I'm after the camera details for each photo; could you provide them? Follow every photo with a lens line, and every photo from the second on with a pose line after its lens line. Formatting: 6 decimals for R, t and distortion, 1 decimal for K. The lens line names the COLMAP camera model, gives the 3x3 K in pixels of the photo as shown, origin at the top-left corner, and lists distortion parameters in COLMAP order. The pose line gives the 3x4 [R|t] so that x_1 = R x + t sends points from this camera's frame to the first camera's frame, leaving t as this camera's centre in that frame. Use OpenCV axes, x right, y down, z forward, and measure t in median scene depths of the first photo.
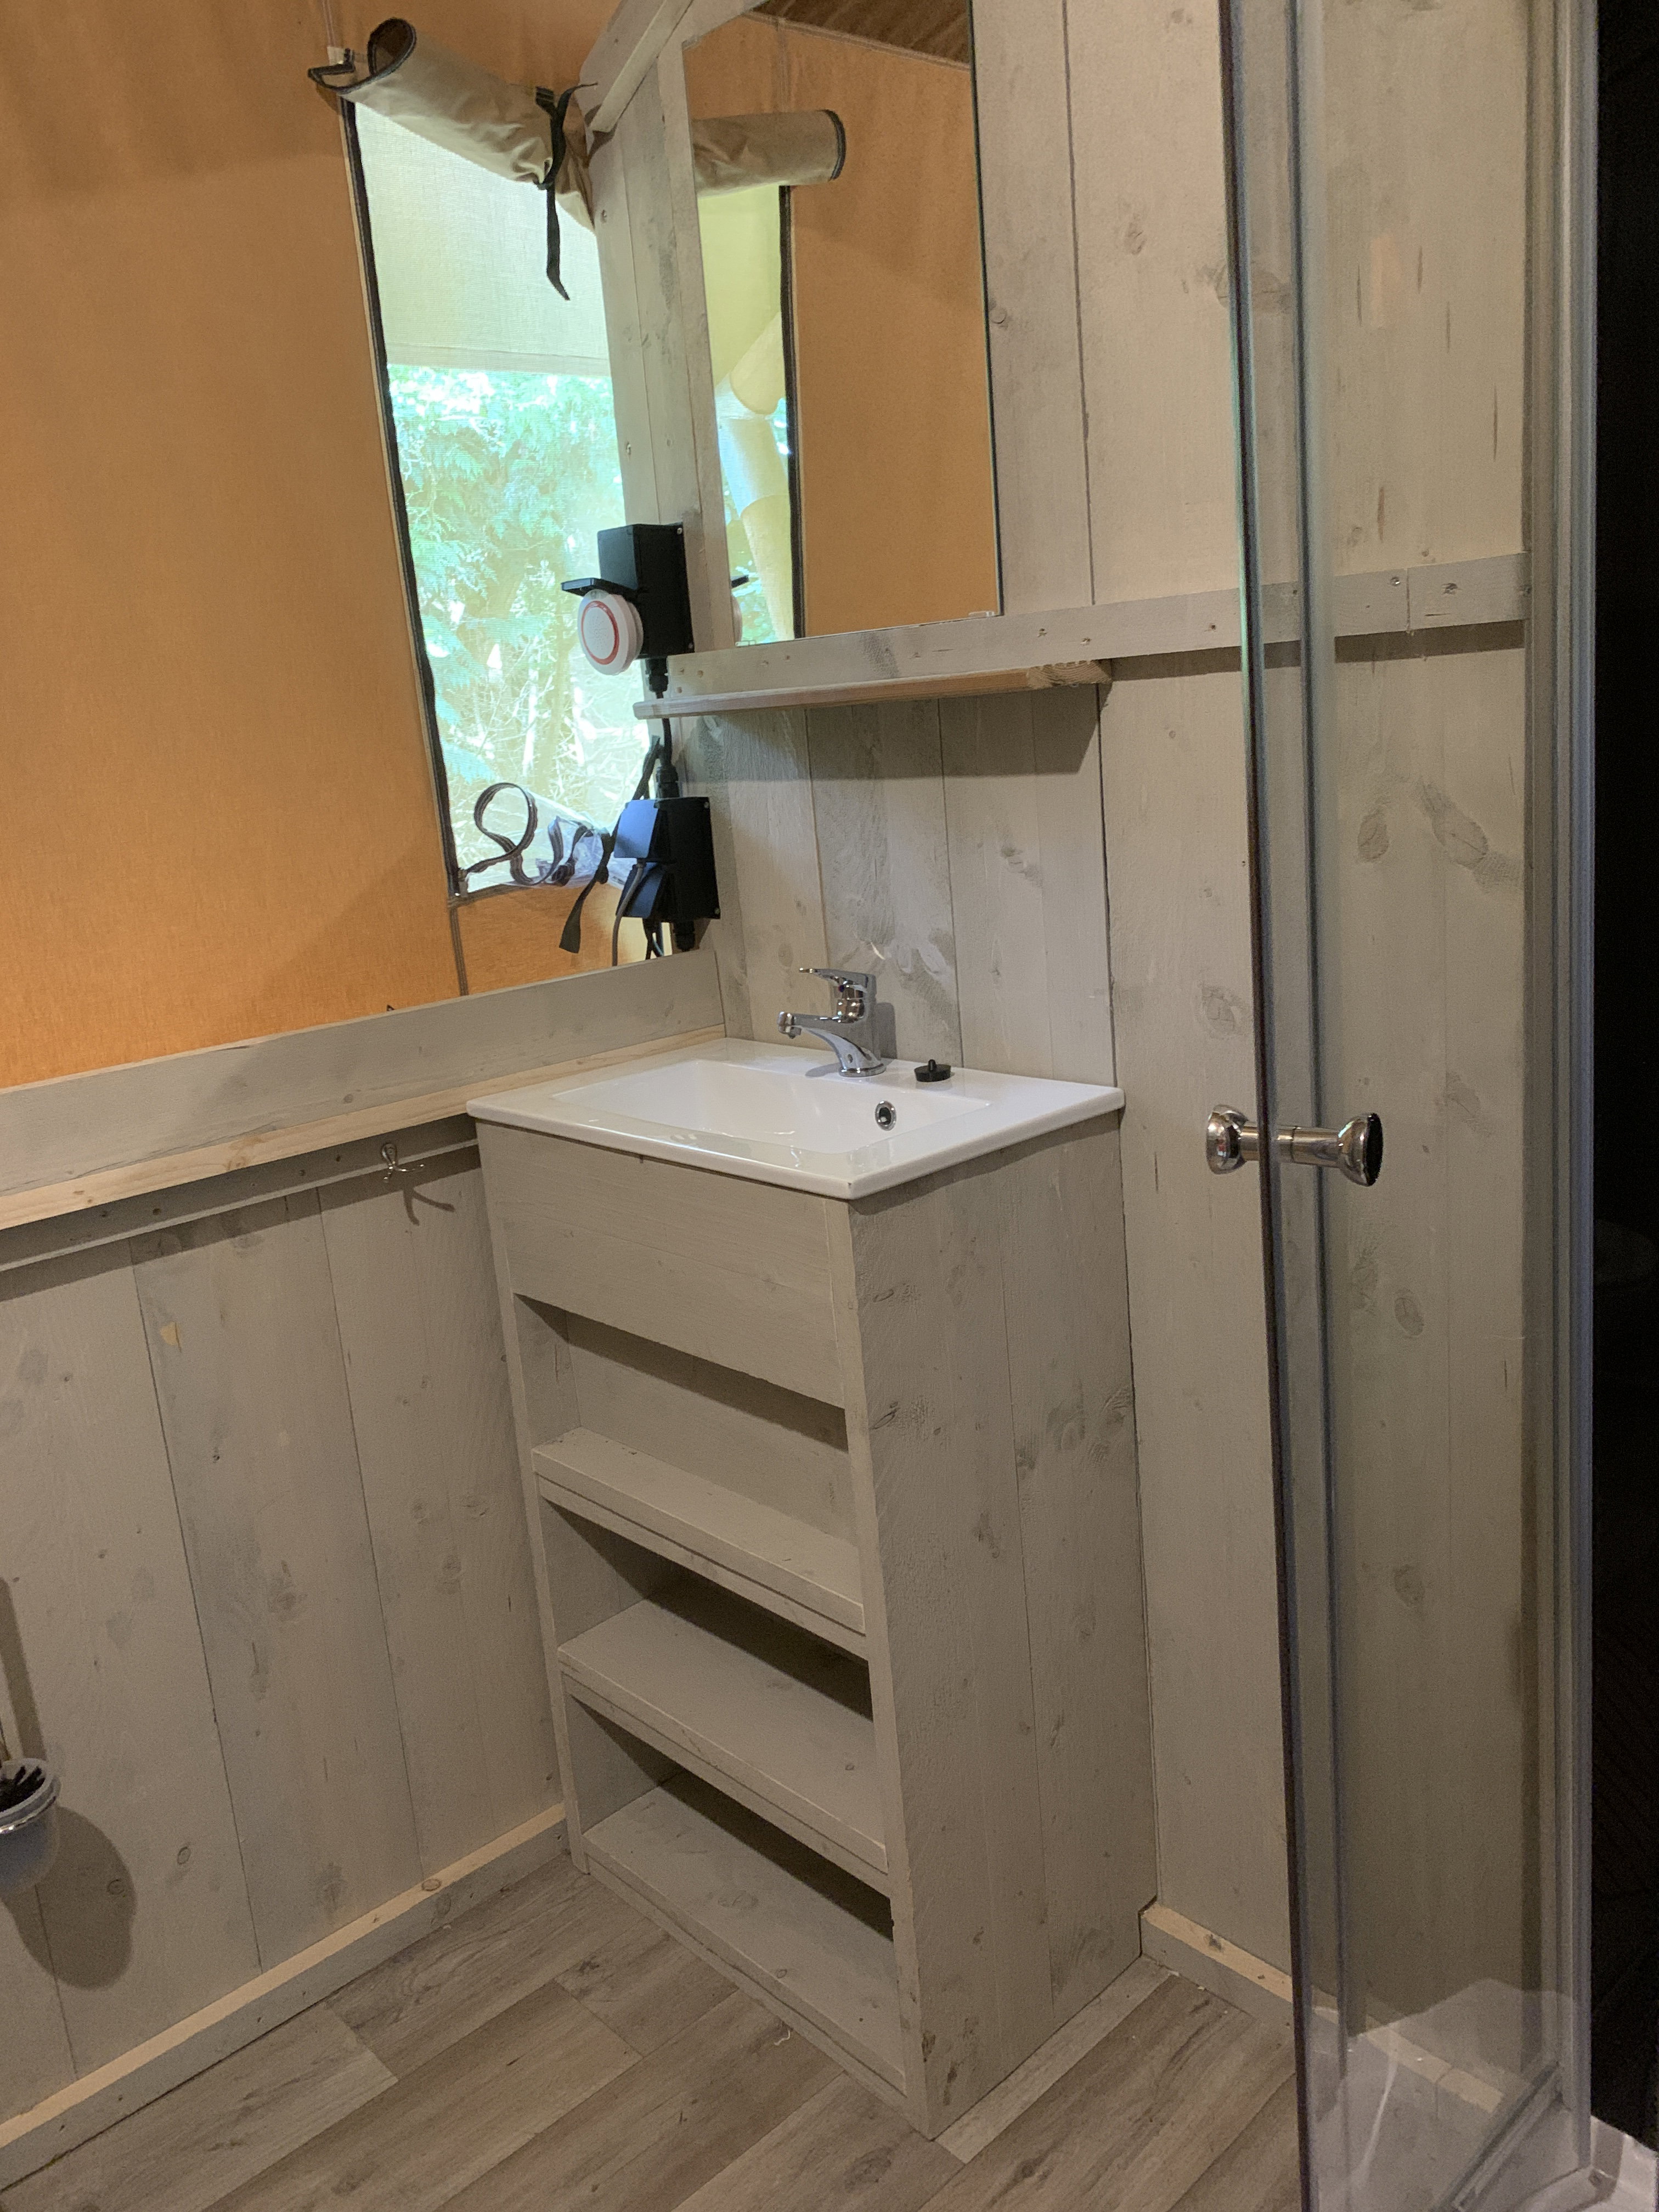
lens RADIAL K [[1675.3, 0, 821.5], [0, 1675.3, 1094.8], [0, 0, 1]] dist [0.046579, -0.047435]
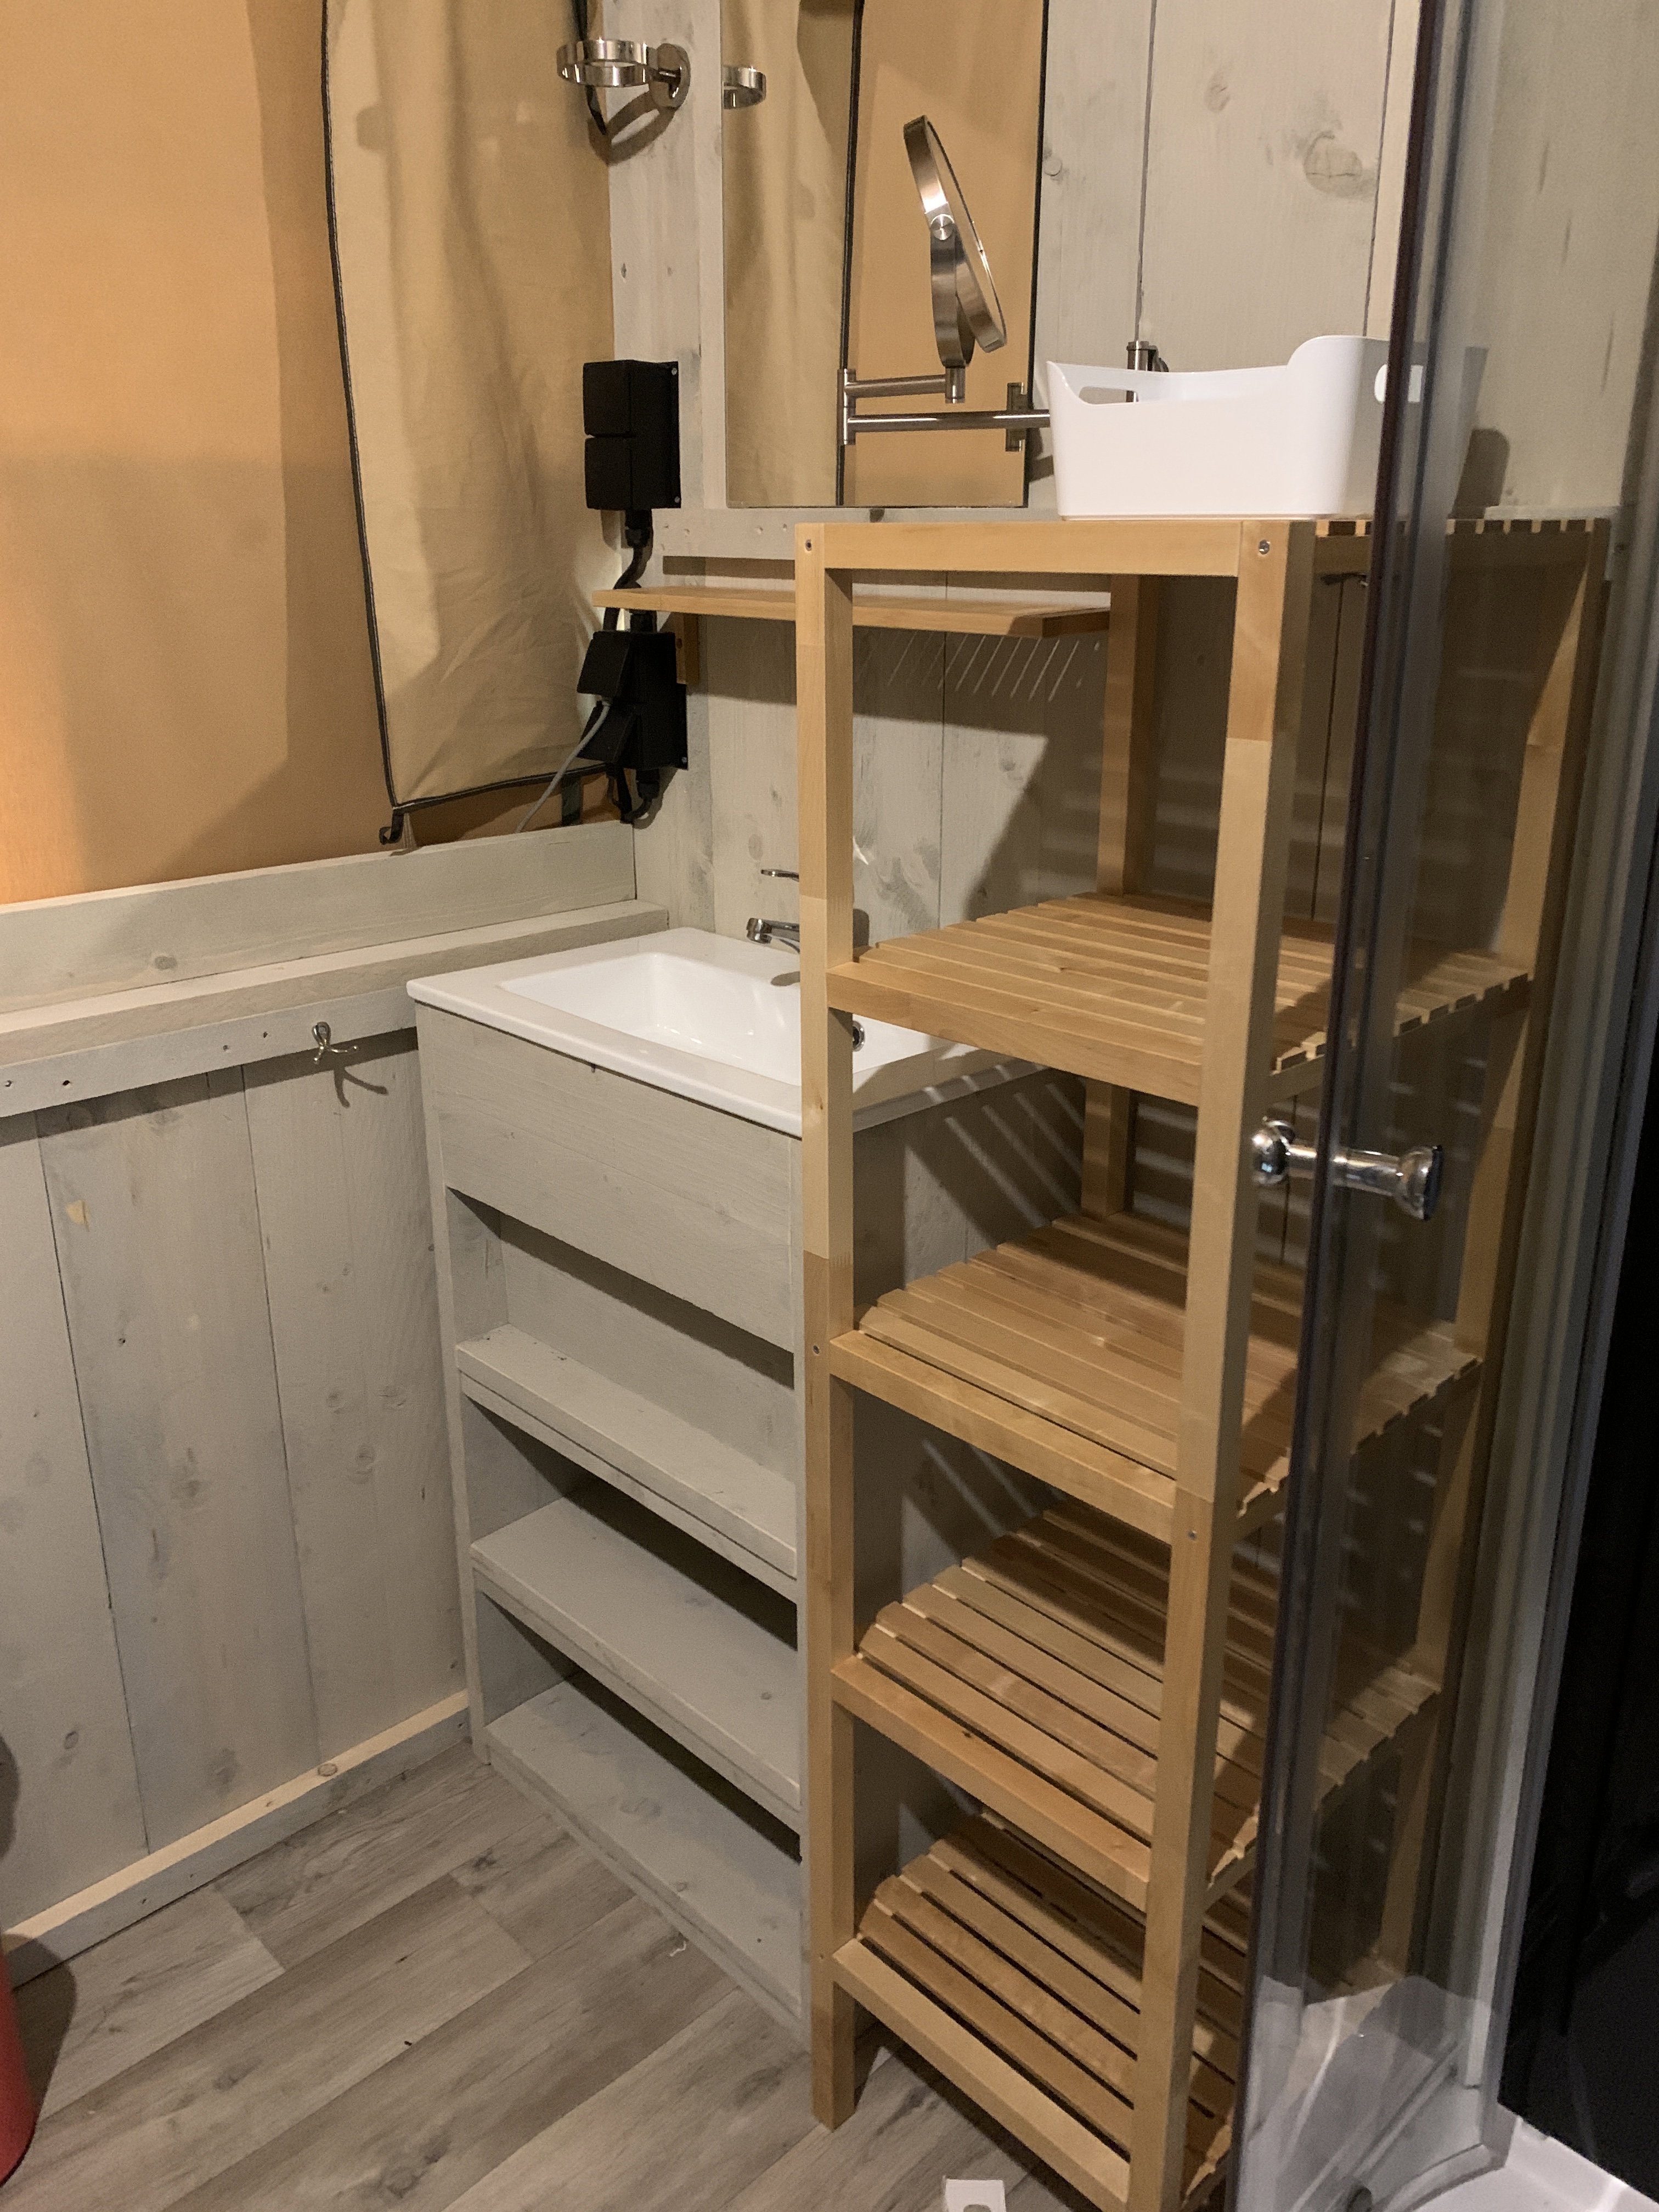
lens RADIAL K [[1675.3, 0, 812.3], [0, 1675.3, 1086.7], [0, 0, 1]] dist [0.046579, -0.047435]
pose [[0.996566, 0.071481, 0.041790, -0.021284], [-0.075067, 0.992955, 0.091681, -0.041394], [-0.034942, -0.094504, 0.994911, 0.054926]]
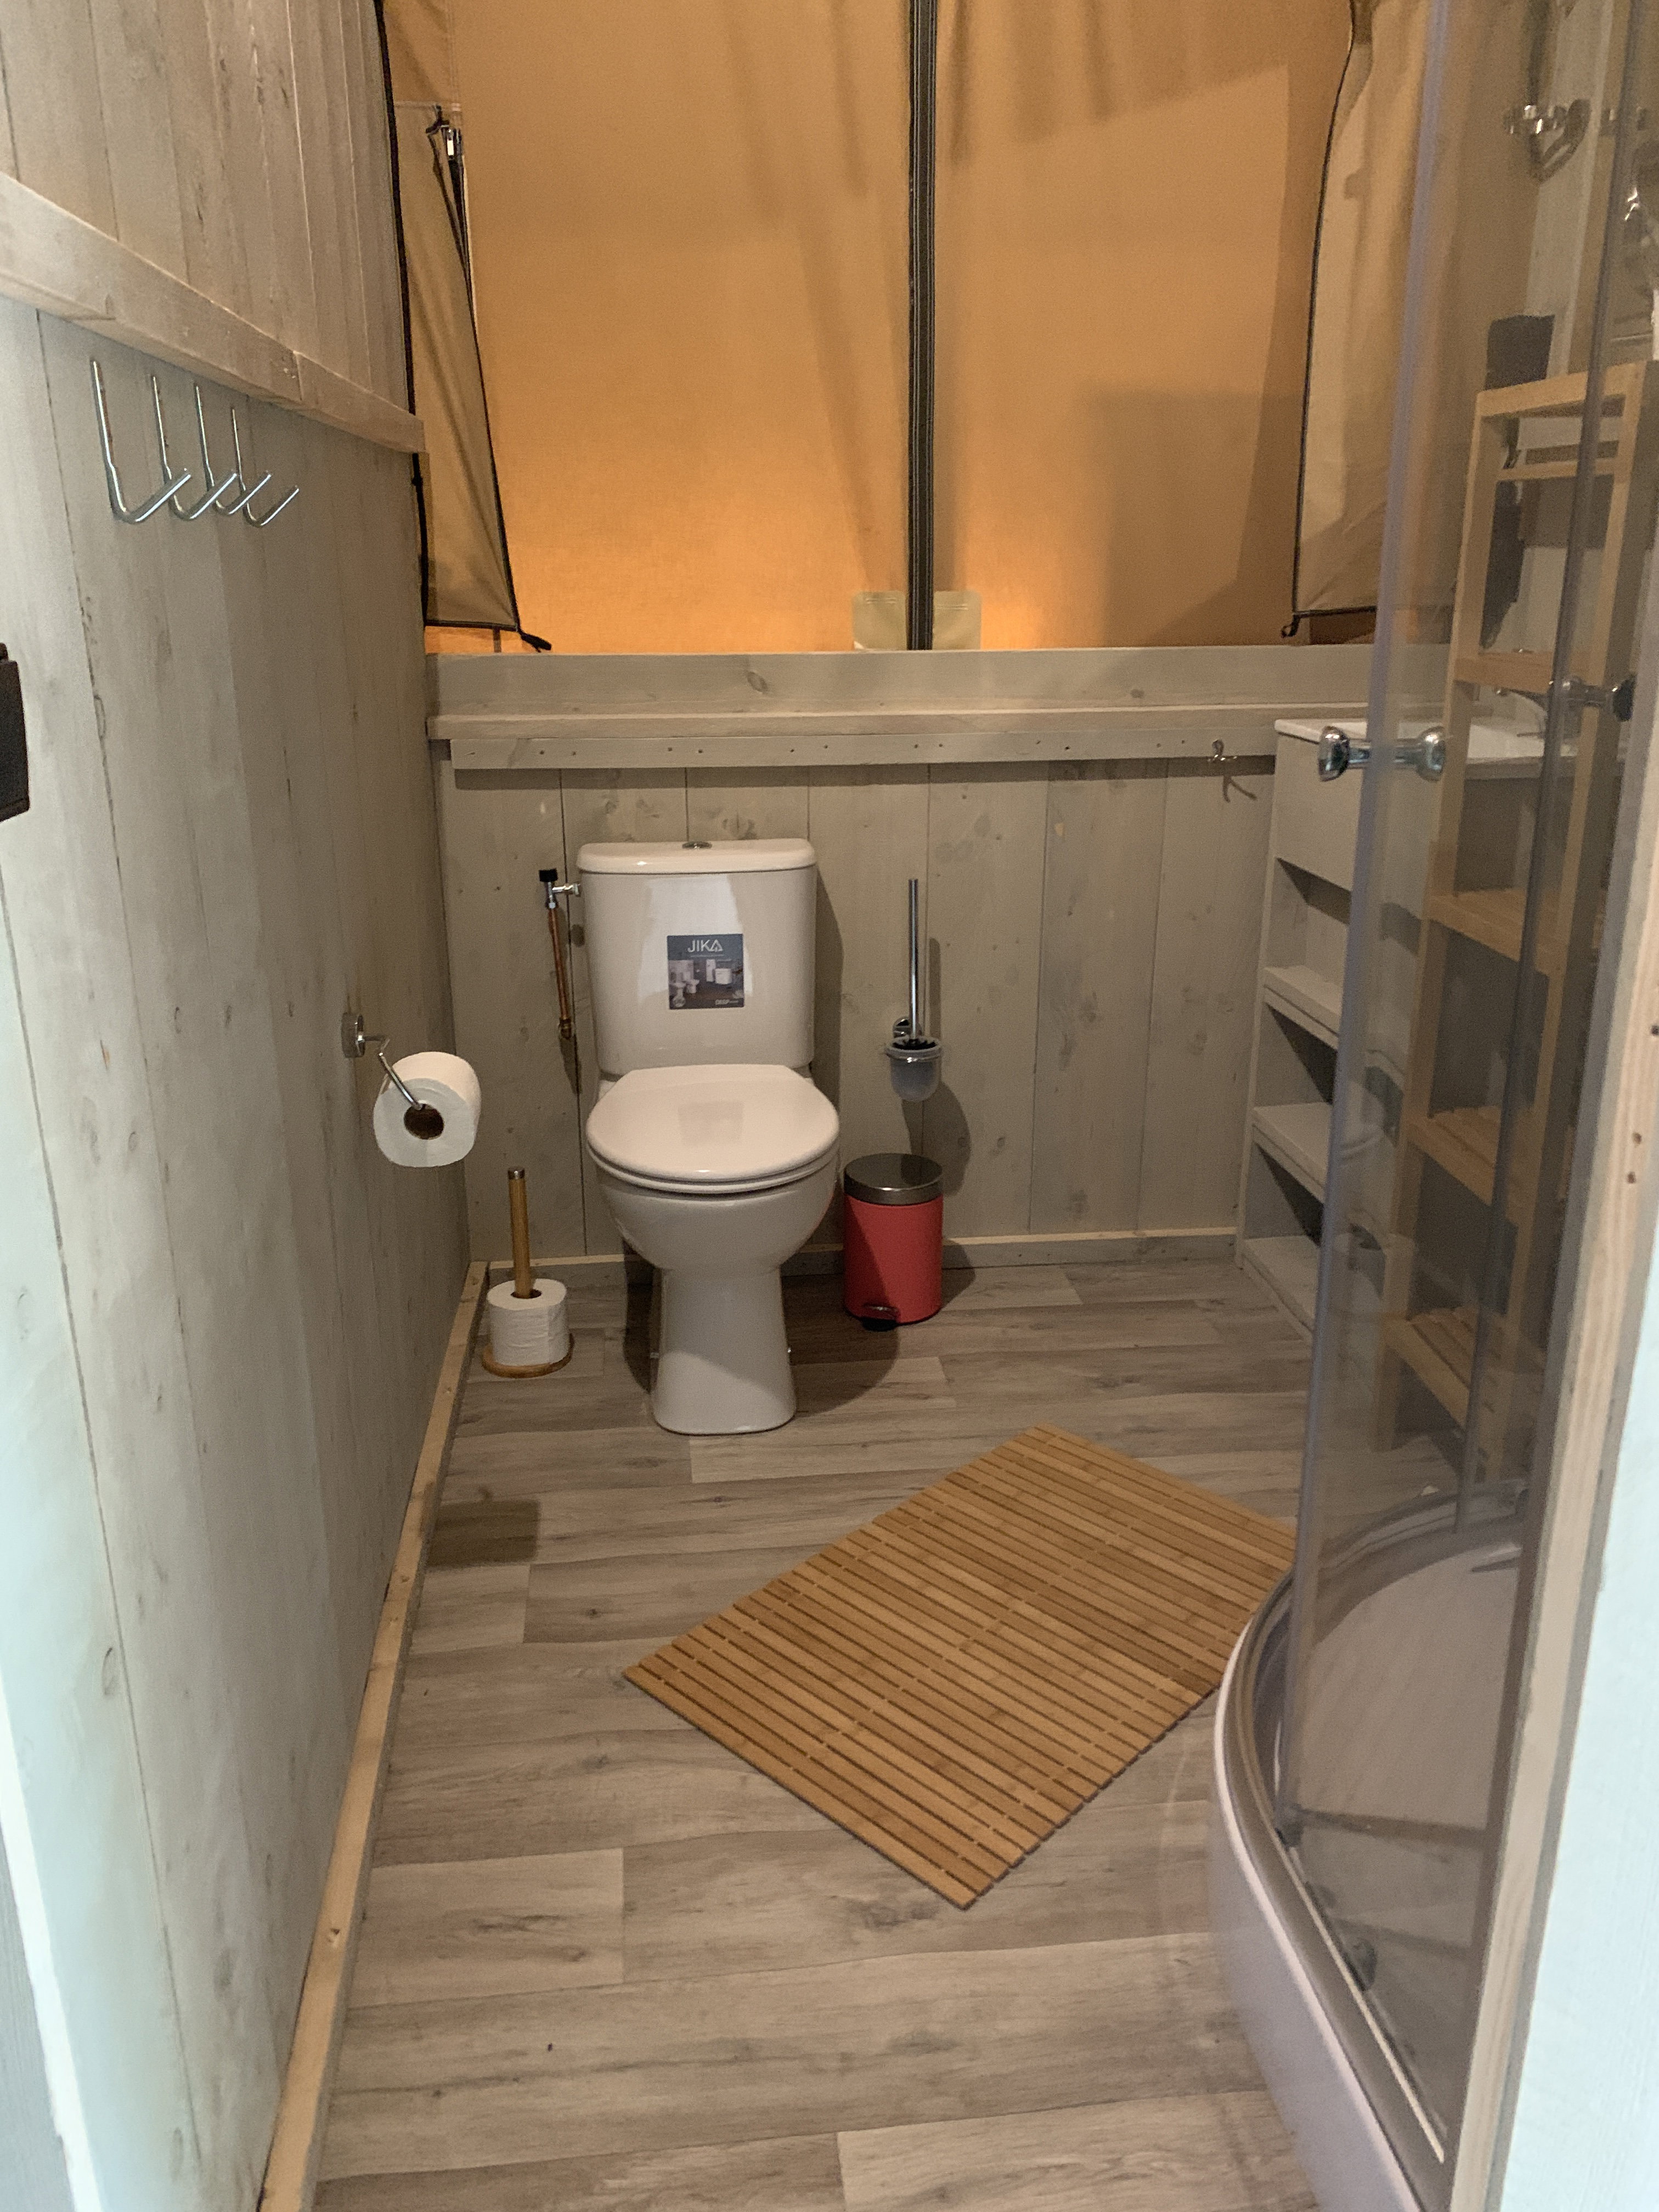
lens RADIAL K [[1675.3, 0, 823.8], [0, 1675.3, 1065.4], [0, 0, 1]] dist [0.046579, -0.047435]
pose [[0.800607, 0.256338, -0.541590, 0.356951], [-0.199035, 0.966318, 0.163140, 0.136378], [0.565167, -0.022816, 0.824661, -0.464072]]
